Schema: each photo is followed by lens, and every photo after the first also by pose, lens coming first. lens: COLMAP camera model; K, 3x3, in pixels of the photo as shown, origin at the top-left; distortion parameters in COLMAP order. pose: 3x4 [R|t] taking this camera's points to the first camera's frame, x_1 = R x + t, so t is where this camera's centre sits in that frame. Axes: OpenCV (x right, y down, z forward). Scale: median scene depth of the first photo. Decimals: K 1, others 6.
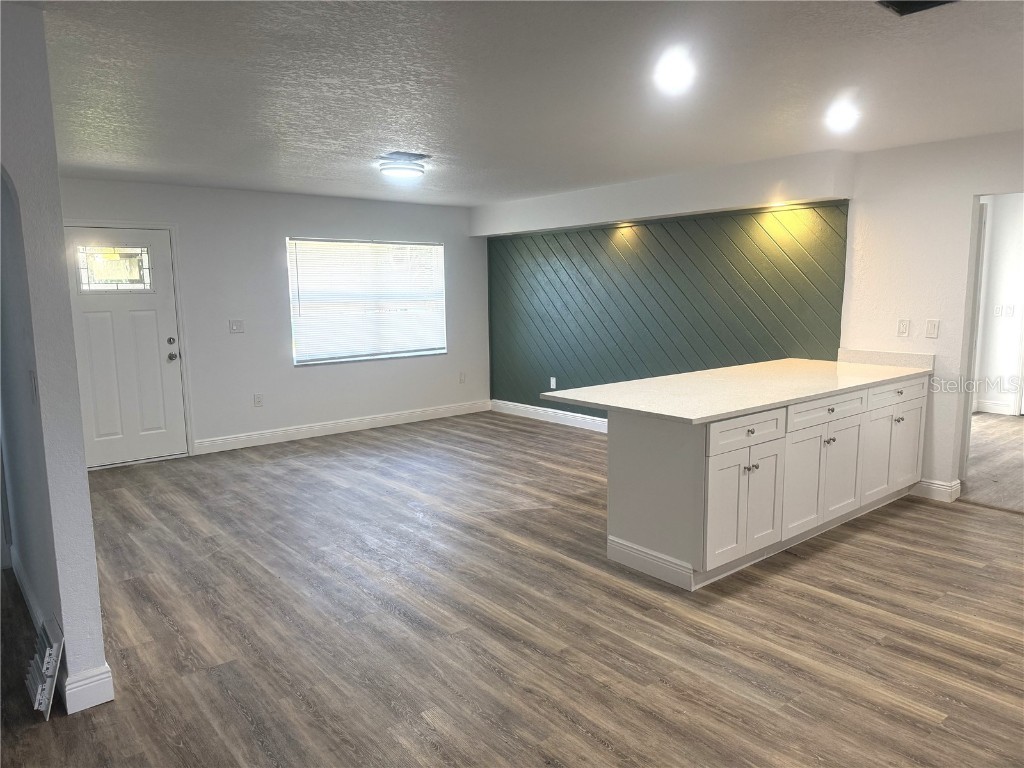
lens RADIAL K [[715.8, 0, 516.2], [0, 715.8, 384.0], [0, 0, 1]] dist [0.064855, -0.043173]
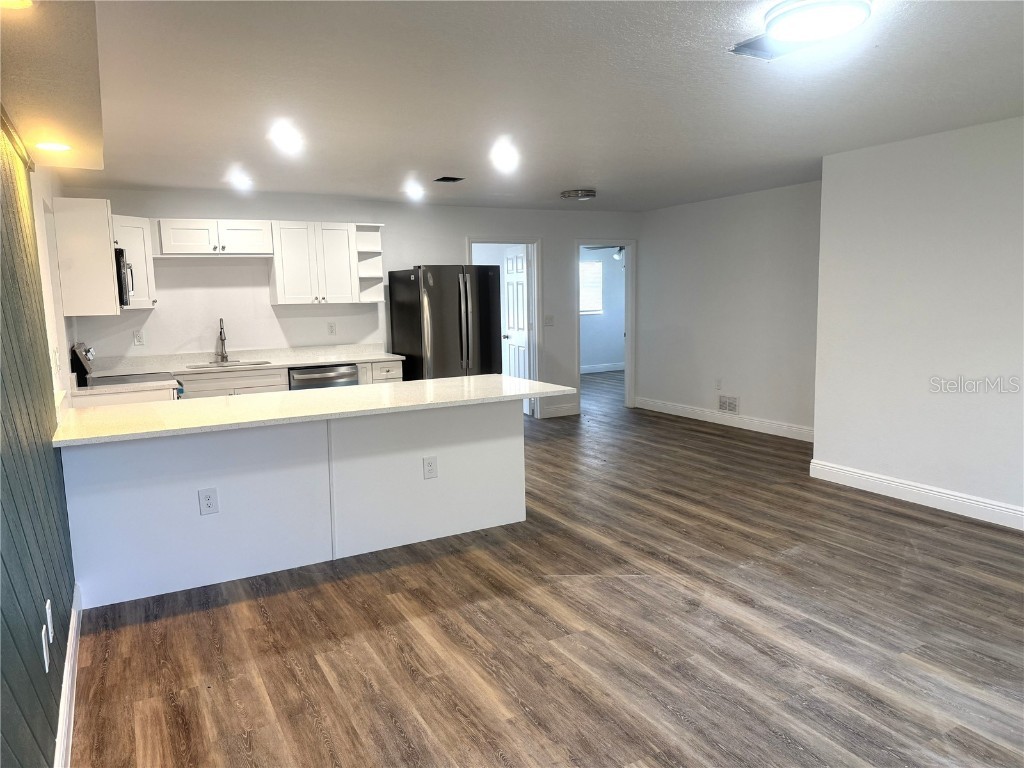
lens RADIAL K [[715.8, 0, 514.7], [0, 715.8, 389.3], [0, 0, 1]] dist [0.064855, -0.043173]
pose [[-0.982013, 0.002420, 0.188800, -0.065283], [0.054349, 0.961224, 0.270362, -0.240245], [-0.180825, 0.275759, -0.944065, 1.767344]]
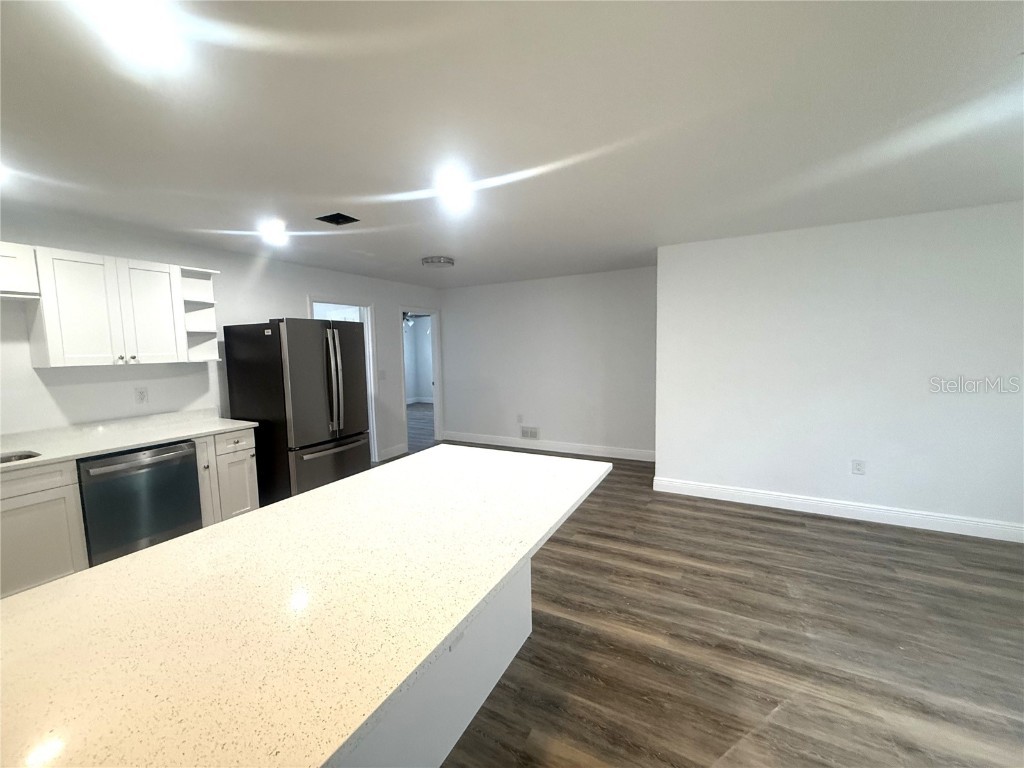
lens RADIAL K [[410.3, 0, 508.6], [0, 410.3, 381.6], [0, 0, 1]] dist [0.000344, -0.000017]
pose [[-0.926376, 0.057616, -0.372168, 0.287922], [-0.027093, 0.975471, 0.218452, -0.162789], [0.375625, 0.212452, -0.902092, 1.212343]]
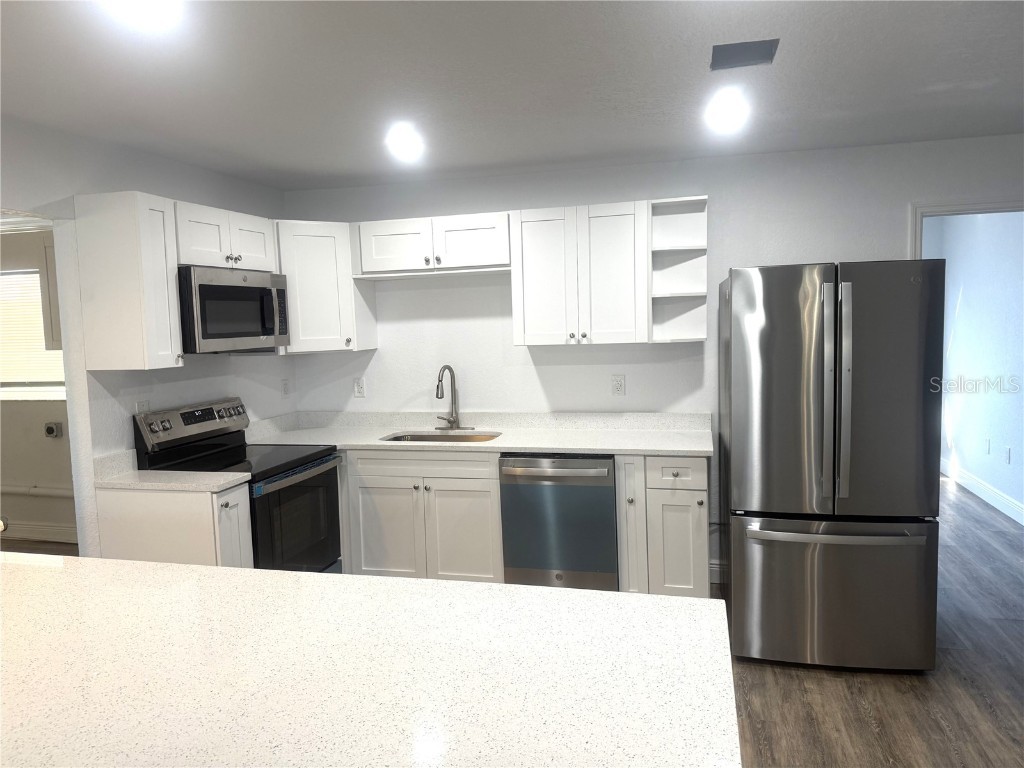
lens RADIAL K [[715.8, 0, 515.4], [0, 715.8, 389.0], [0, 0, 1]] dist [0.064855, -0.043173]
pose [[-0.582234, -0.055594, 0.811118, -0.053855], [0.147486, 0.973884, 0.172618, -0.141944], [-0.799532, 0.220133, -0.558830, 0.970162]]
